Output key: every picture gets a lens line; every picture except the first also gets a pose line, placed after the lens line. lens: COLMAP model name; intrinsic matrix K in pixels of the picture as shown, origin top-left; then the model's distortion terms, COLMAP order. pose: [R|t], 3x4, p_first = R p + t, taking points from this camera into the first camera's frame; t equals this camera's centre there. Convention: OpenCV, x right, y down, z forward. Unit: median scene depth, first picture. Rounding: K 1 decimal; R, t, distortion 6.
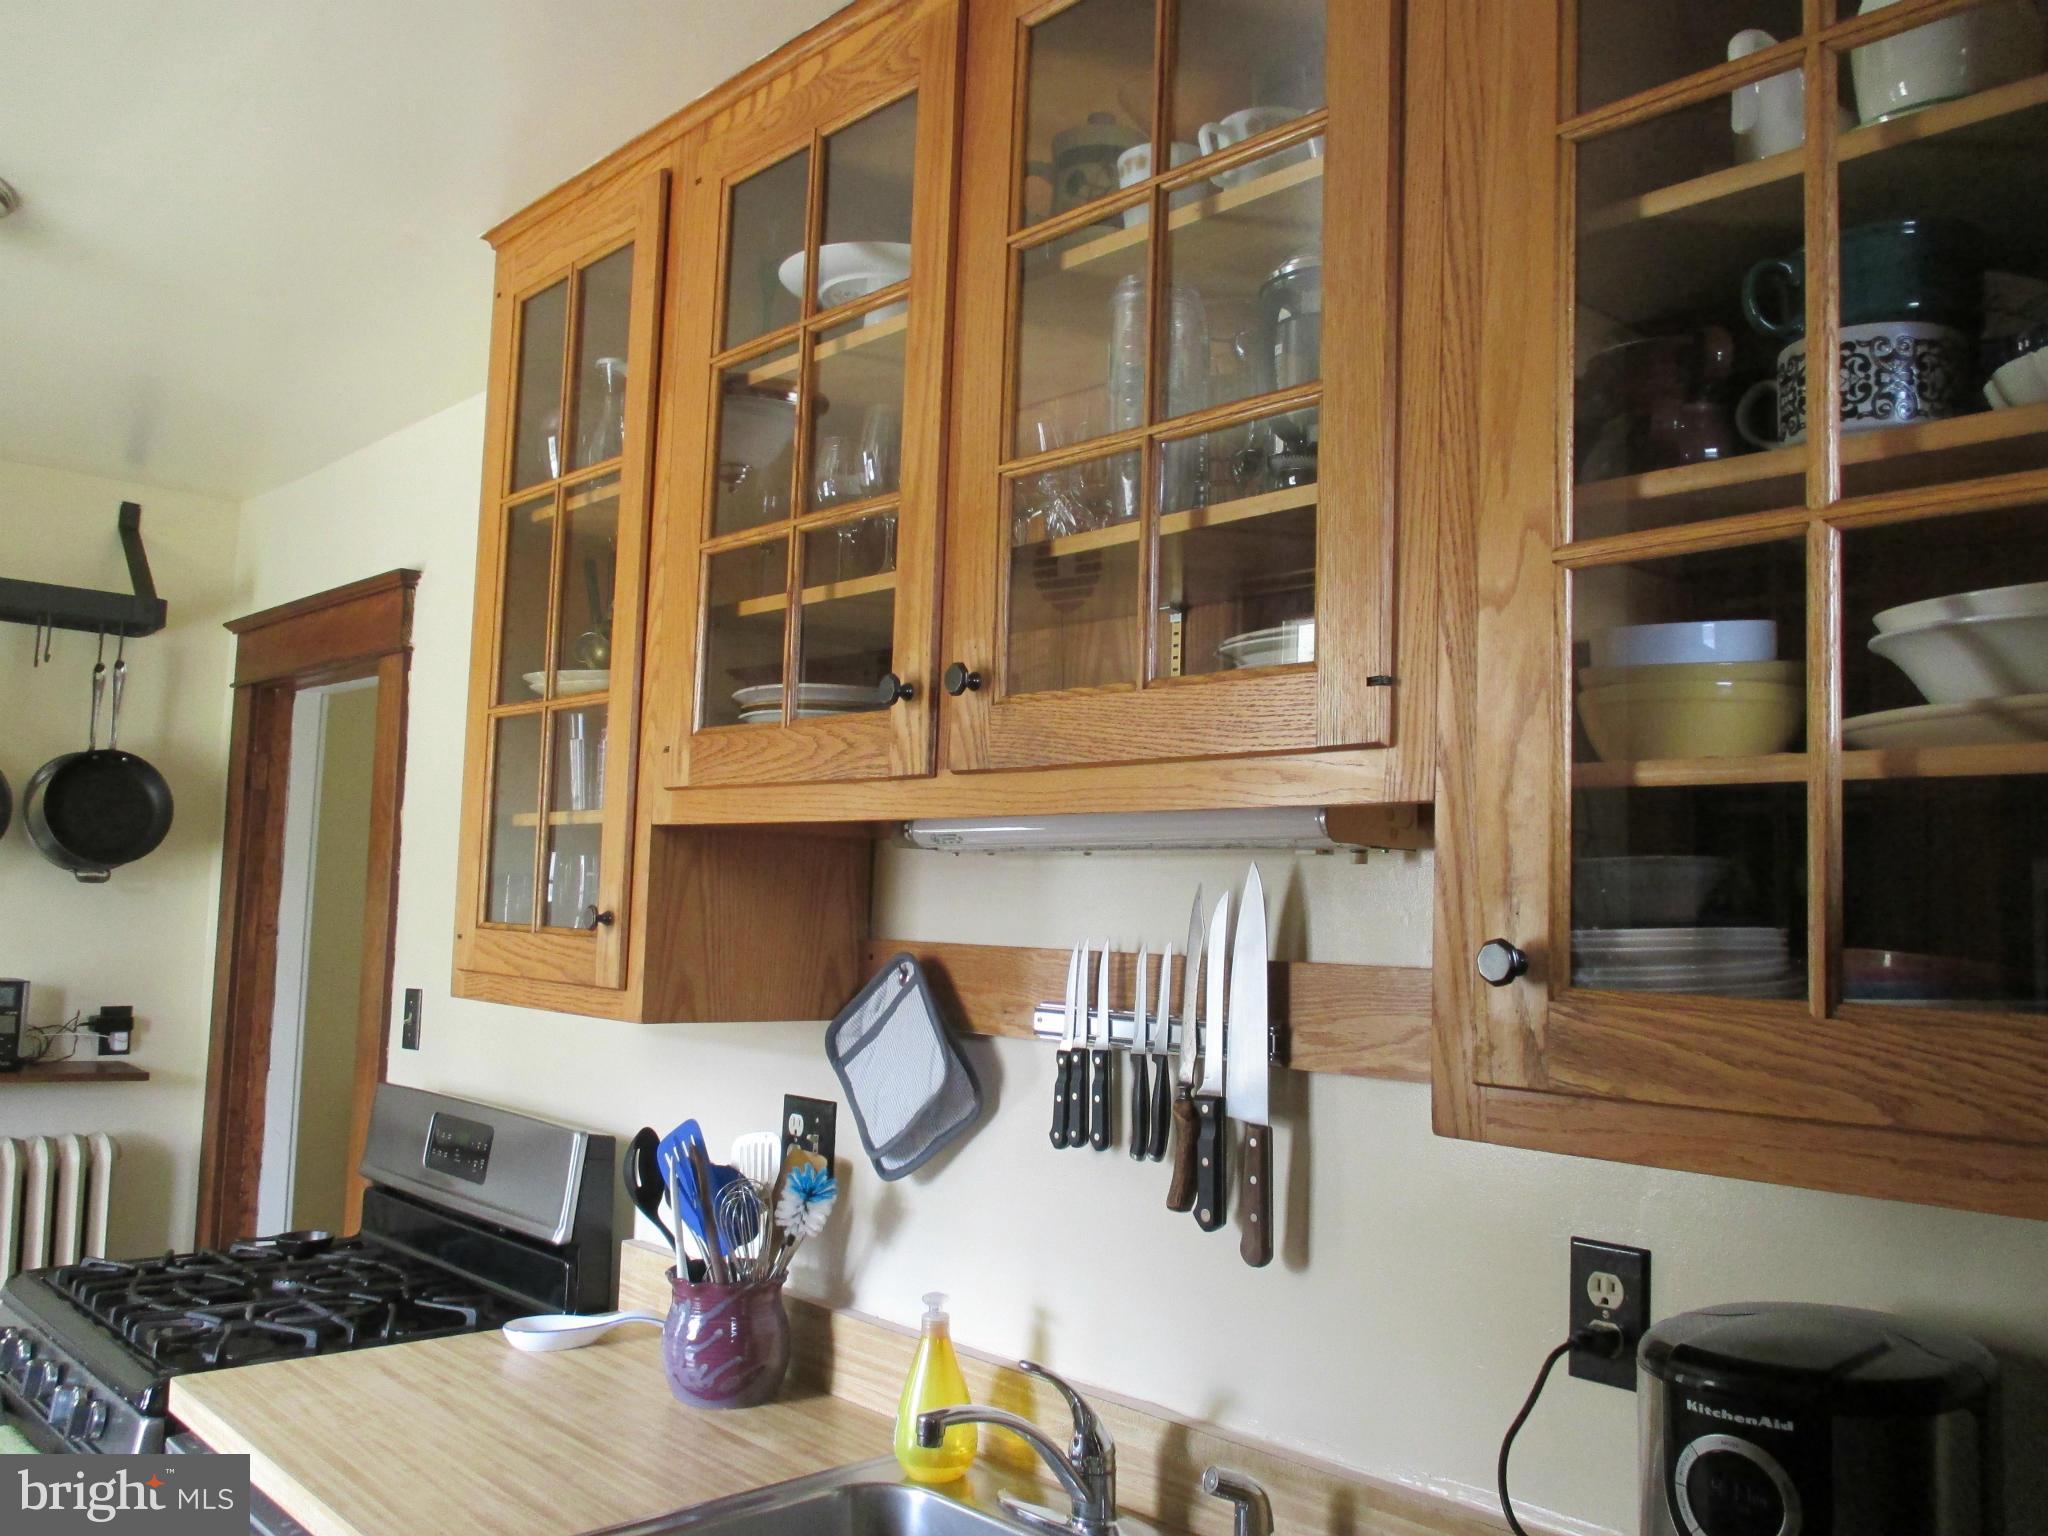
lens RADIAL K [[1702.1, 0, 1026.0], [0, 1702.1, 764.9], [0, 0, 1]] dist [-0.025691, 0.005633]
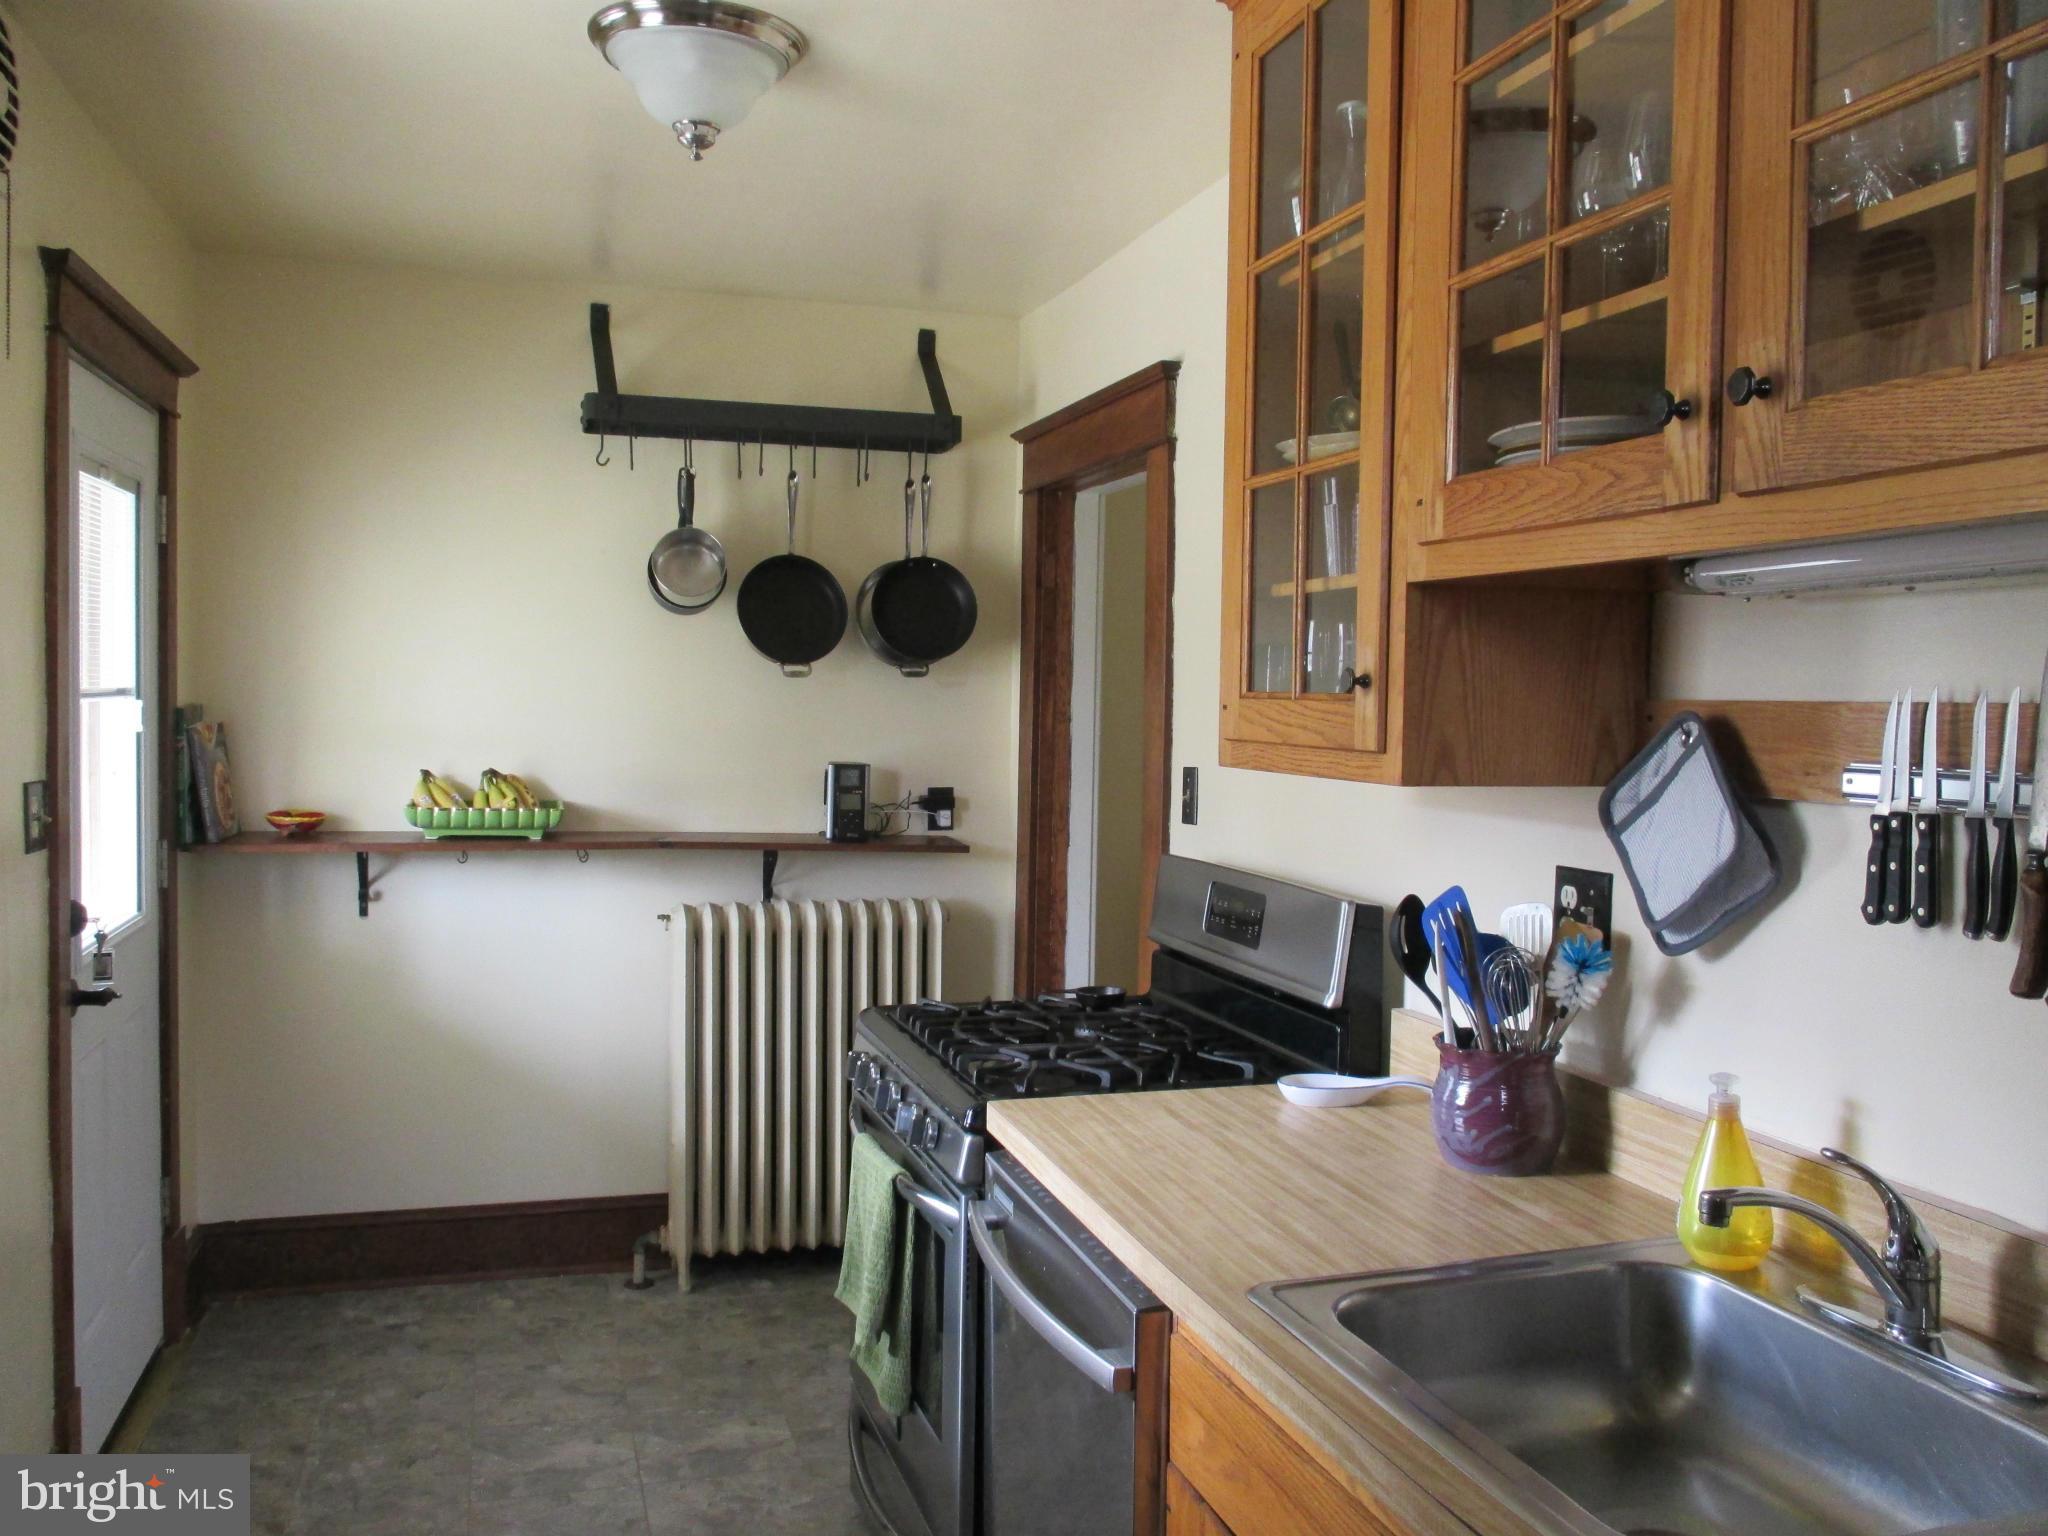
lens RADIAL K [[1702.1, 0, 1028.7], [0, 1702.1, 779.5], [0, 0, 1]] dist [-0.025691, 0.005633]
pose [[0.900352, -0.001372, -0.435160, 0.006517], [0.053992, 0.992621, 0.108579, 0.029782], [0.431800, -0.121254, 0.893782, 0.030960]]
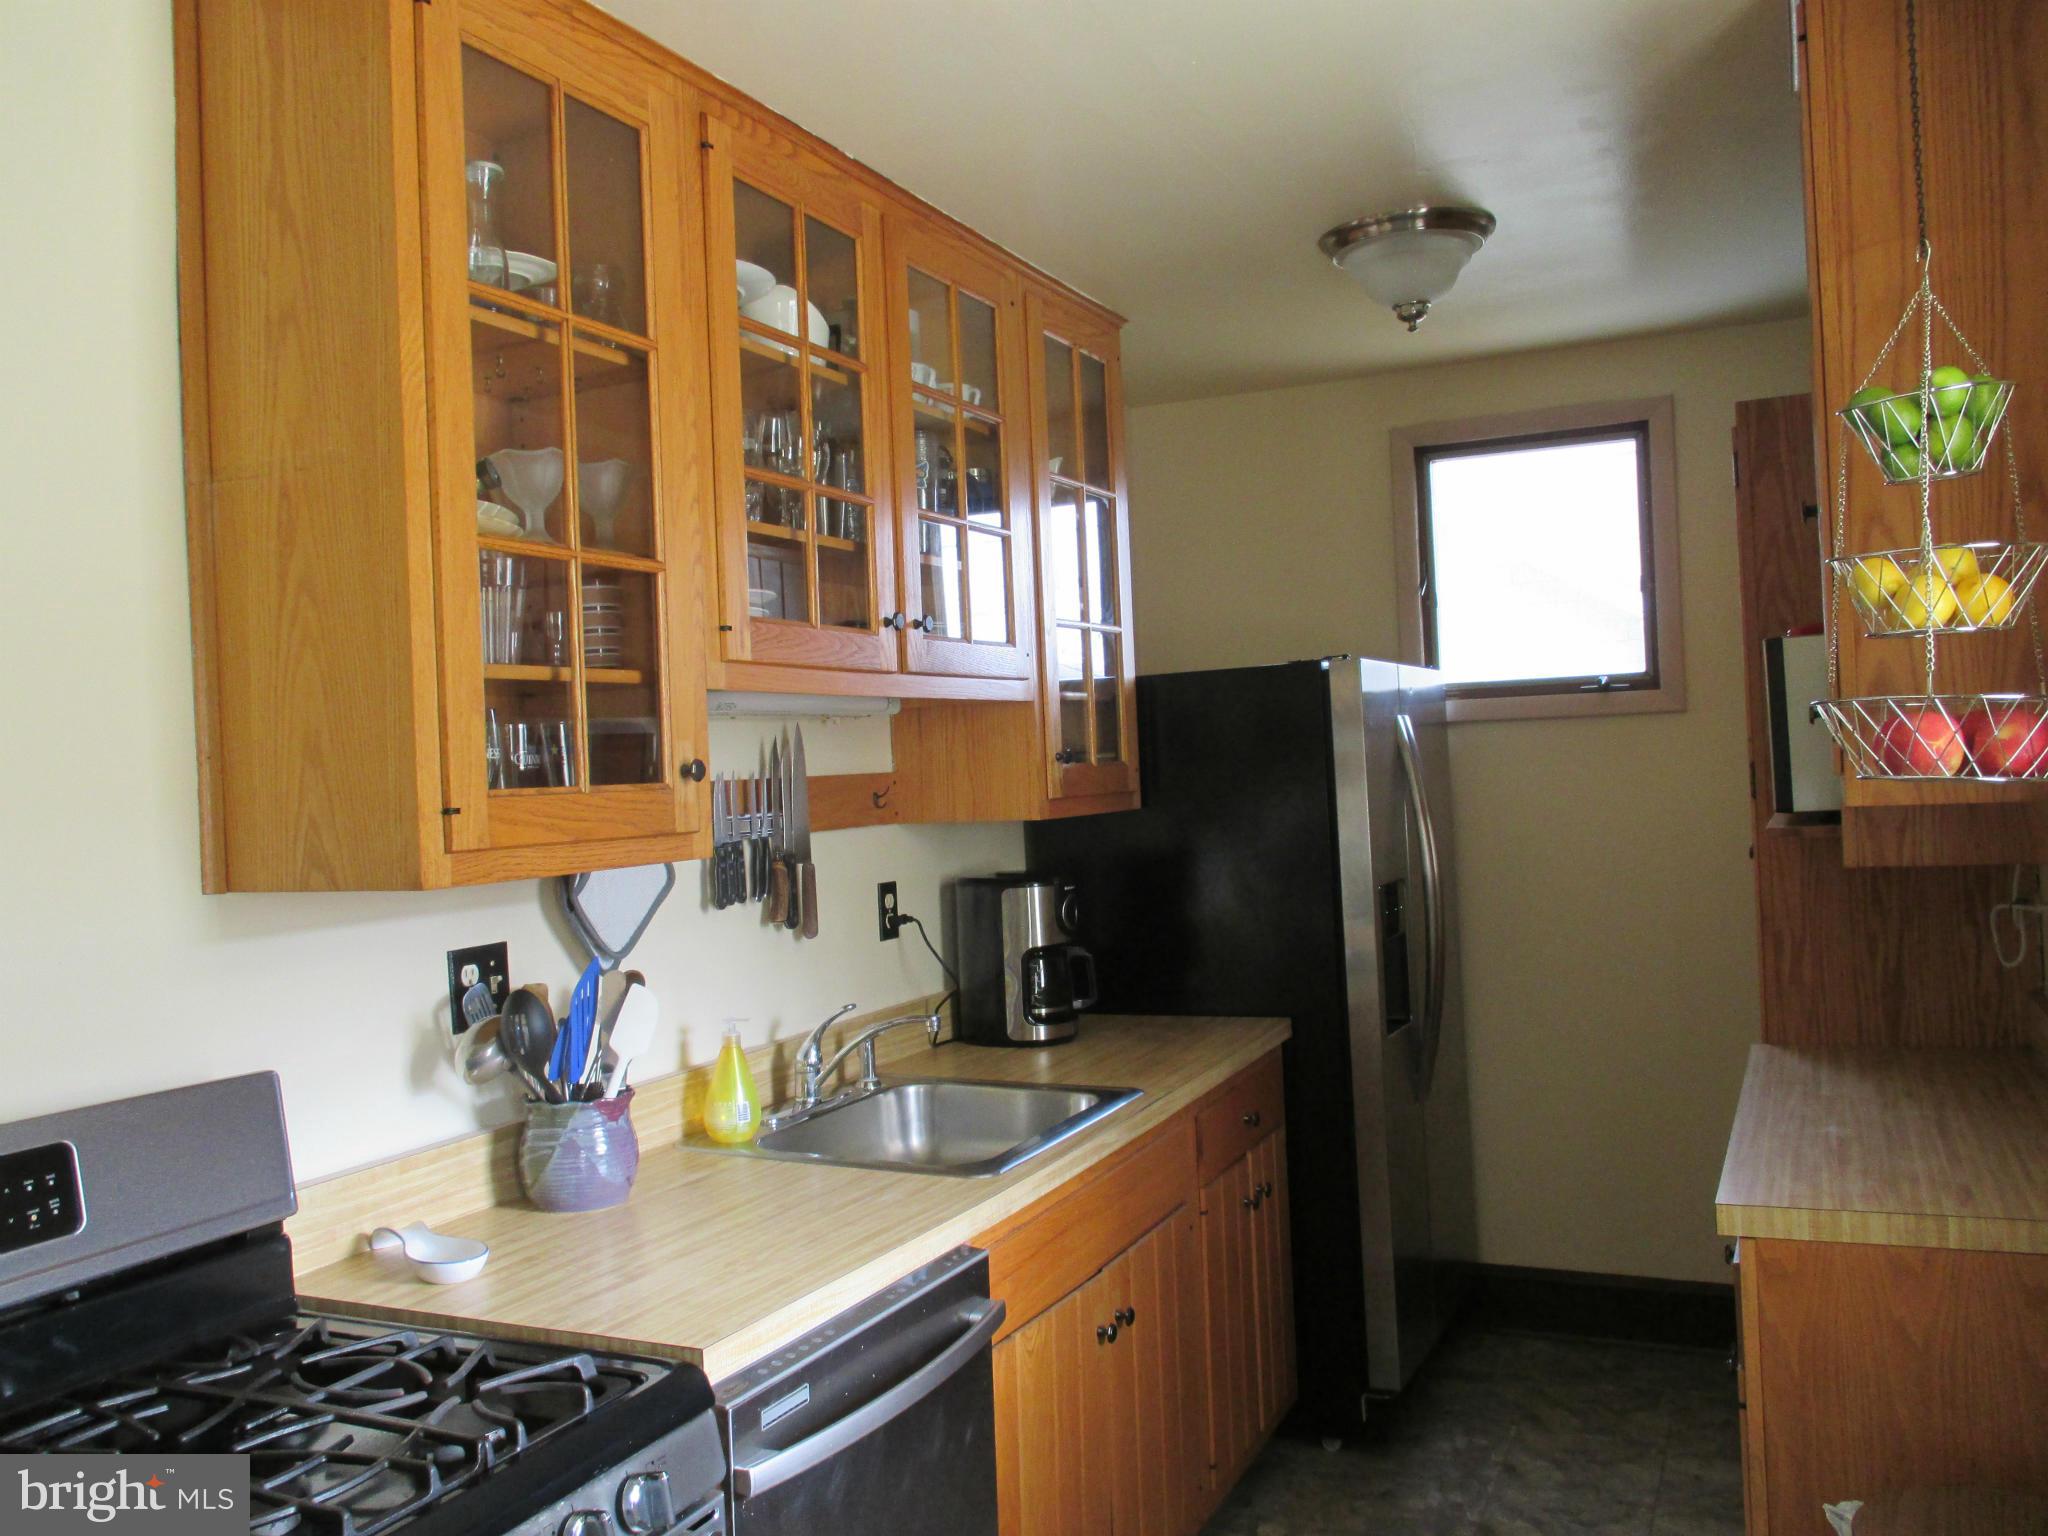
lens RADIAL K [[1702.1, 0, 1019.4], [0, 1702.1, 763.4], [0, 0, 1]] dist [-0.025691, 0.005633]
pose [[-0.384220, -0.014728, 0.923124, -1.339014], [-0.047270, 0.998875, -0.003737, 0.078304], [-0.922031, -0.045072, -0.384484, 1.206768]]
